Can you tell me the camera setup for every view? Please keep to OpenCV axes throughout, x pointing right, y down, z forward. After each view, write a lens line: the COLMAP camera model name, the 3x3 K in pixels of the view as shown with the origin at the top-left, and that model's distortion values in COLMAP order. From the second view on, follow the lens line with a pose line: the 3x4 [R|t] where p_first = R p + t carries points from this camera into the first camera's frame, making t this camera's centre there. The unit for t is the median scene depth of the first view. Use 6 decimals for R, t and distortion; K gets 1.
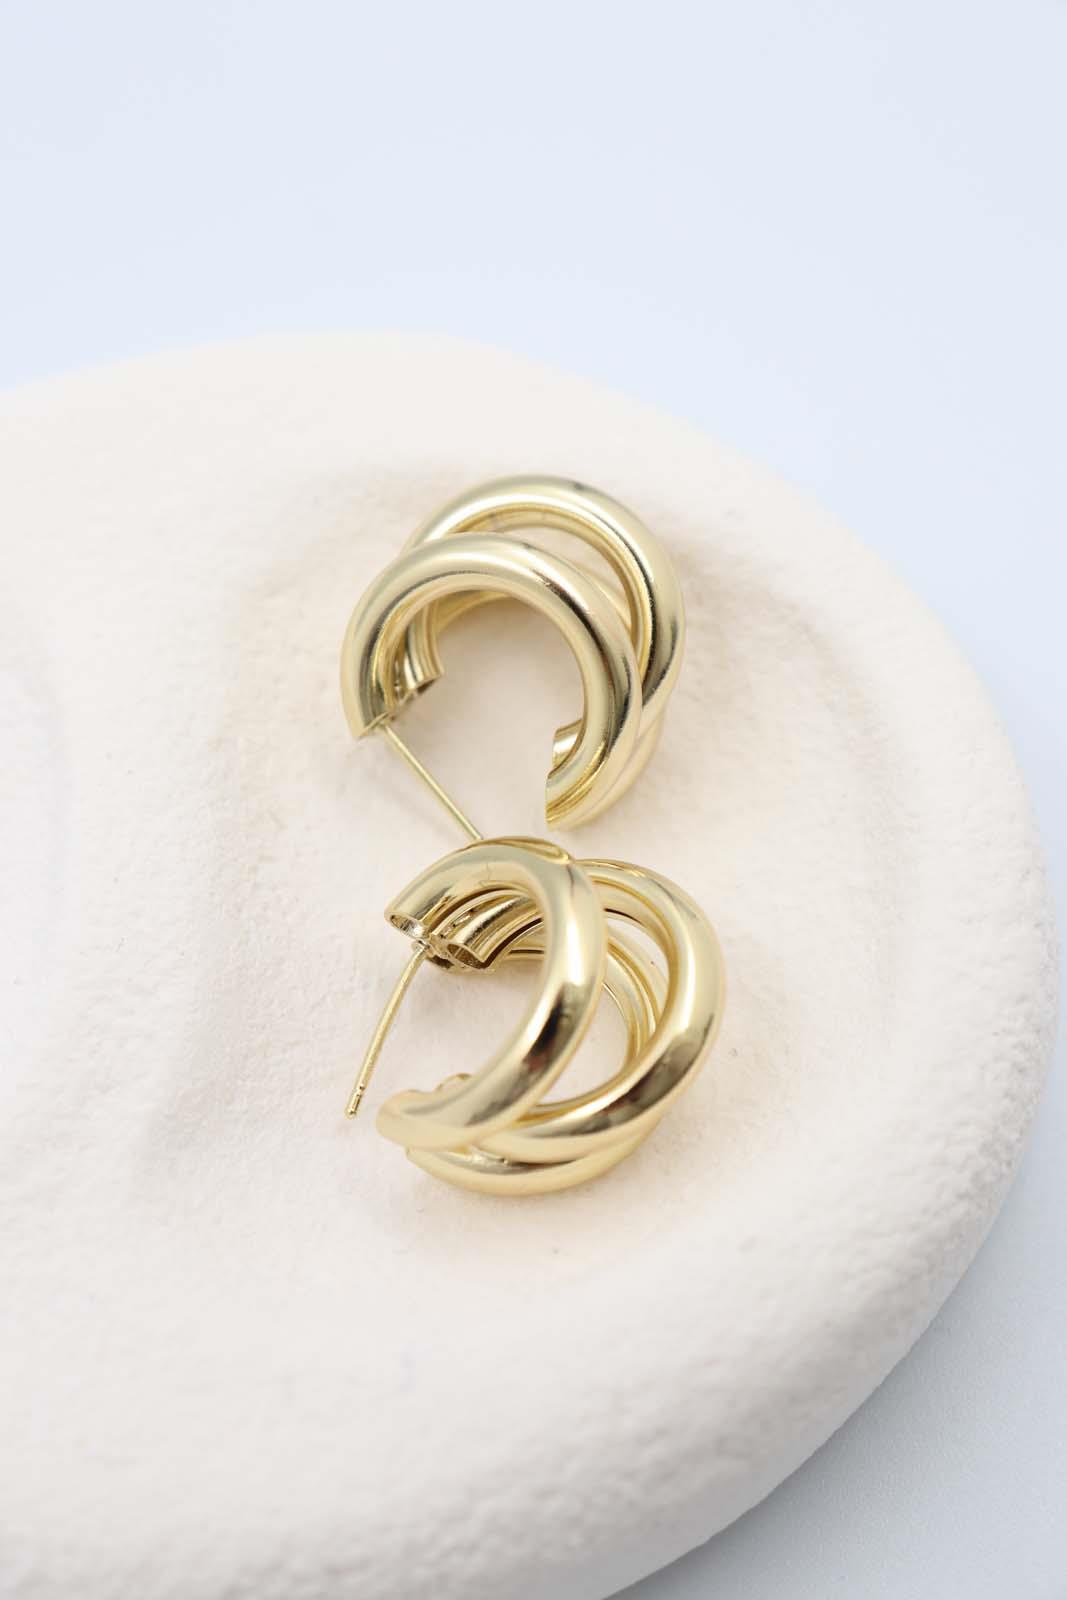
lens RADIAL K [[2824.1, 0, 528.5], [0, 2824.1, 793.4], [0, 0, 1]] dist [-0.024914, 0.000000]
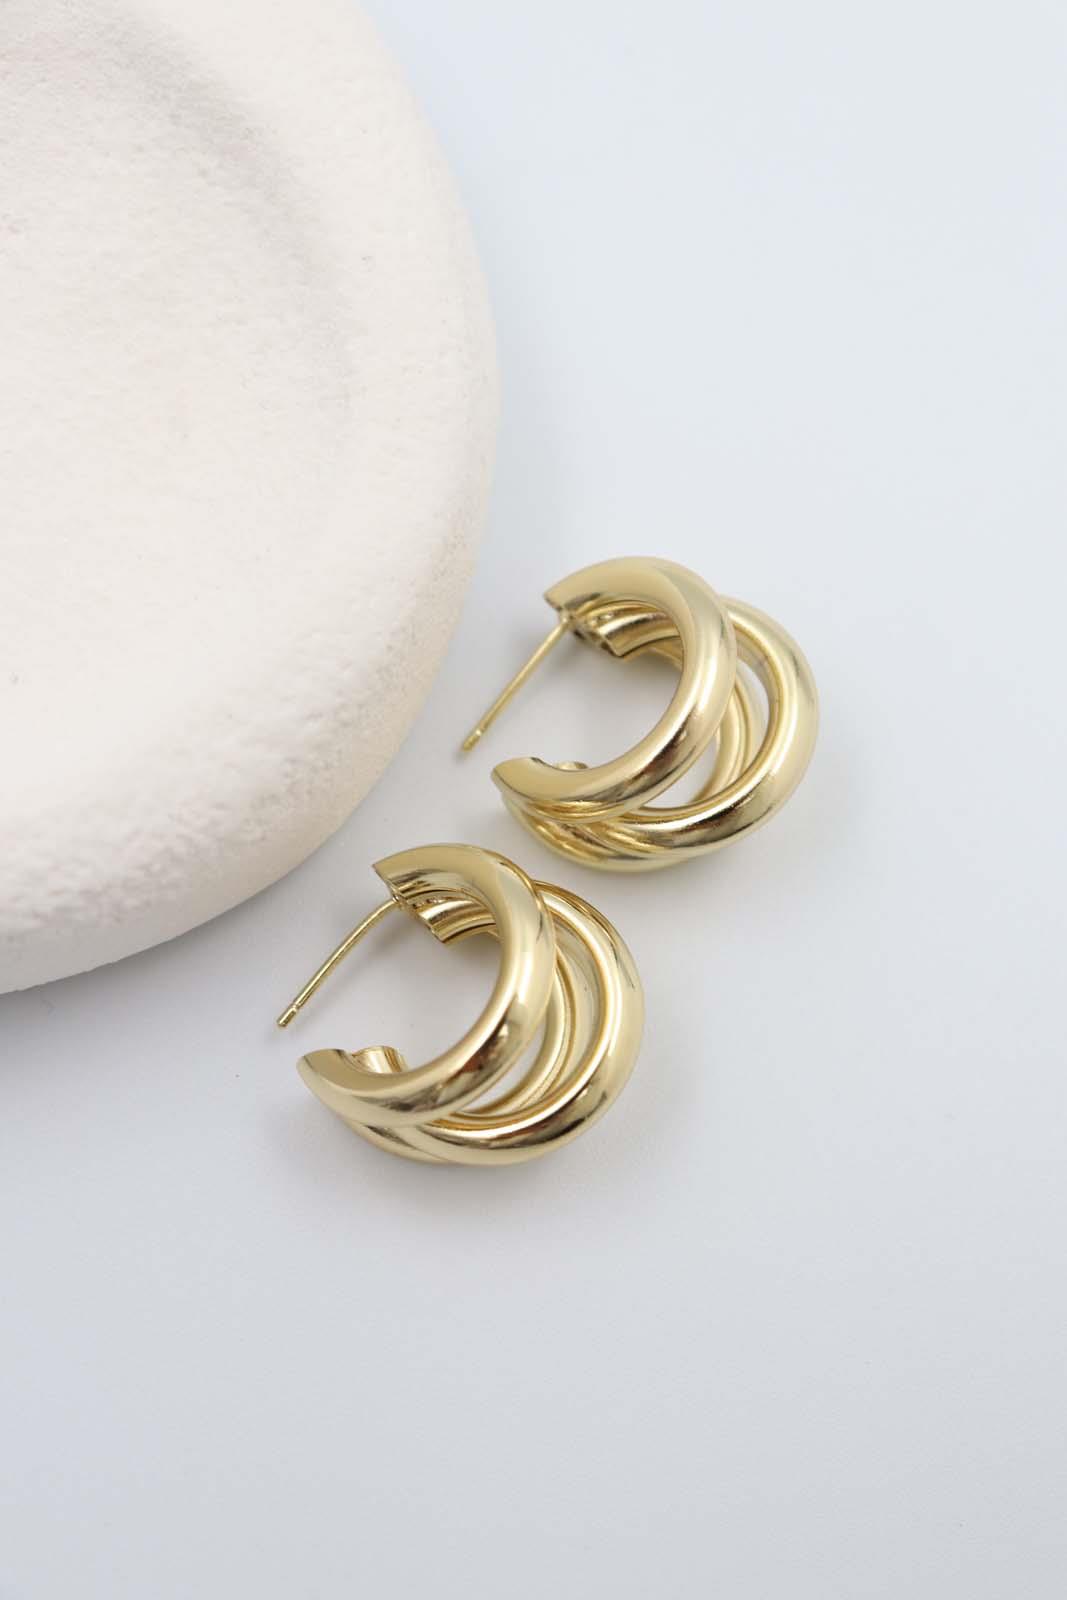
lens RADIAL K [[2824.1, 0, 528.8], [0, 2824.1, 803.4], [0, 0, 1]] dist [-0.024914, 0.000000]
pose [[0.789875, 0.611256, -0.049635, 0.320131], [-0.587835, 0.777701, 0.222780, -0.230579], [0.174777, -0.146791, 0.973604, 0.002990]]
